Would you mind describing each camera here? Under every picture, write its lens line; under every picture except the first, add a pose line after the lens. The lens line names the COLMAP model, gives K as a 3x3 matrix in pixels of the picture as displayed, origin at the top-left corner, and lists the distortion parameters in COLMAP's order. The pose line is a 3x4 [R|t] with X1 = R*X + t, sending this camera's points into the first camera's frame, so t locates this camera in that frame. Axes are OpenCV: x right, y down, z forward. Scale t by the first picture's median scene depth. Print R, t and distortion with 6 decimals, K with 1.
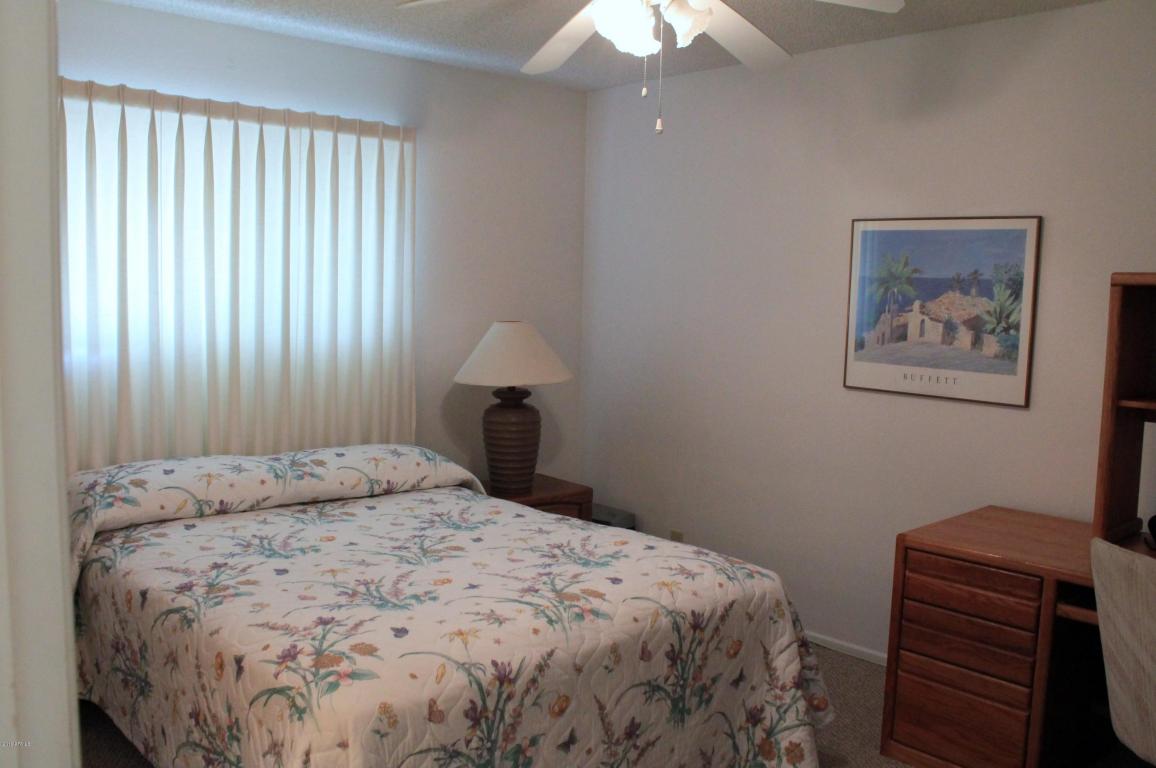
lens RADIAL K [[1050.0, 0, 578.7], [0, 1050.0, 387.0], [0, 0, 1]] dist [-0.069010, -0.003449]
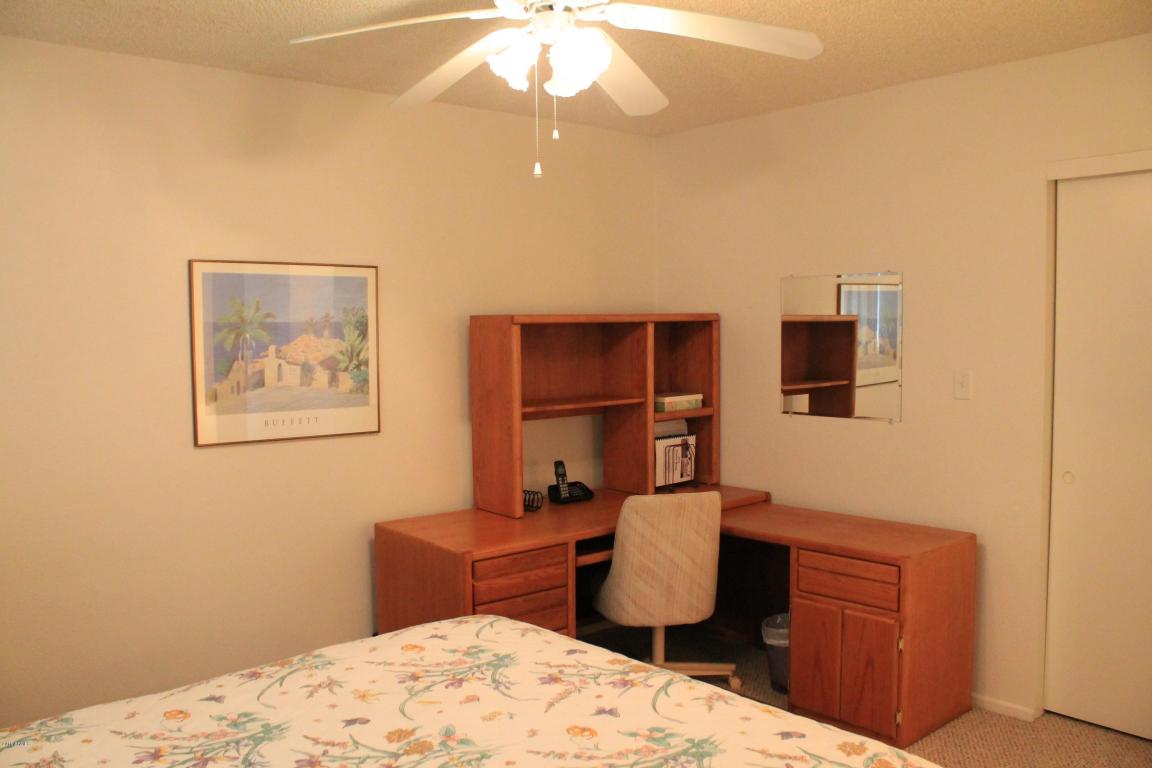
lens RADIAL K [[965.0, 0, 581.4], [0, 965.0, 378.4], [0, 0, 1]] dist [-0.041307, 0.006777]
pose [[0.026857, -0.076612, 0.996699, -0.604399], [0.112554, 0.990950, 0.073138, -0.089242], [-0.993283, 0.110218, 0.035237, 0.709375]]
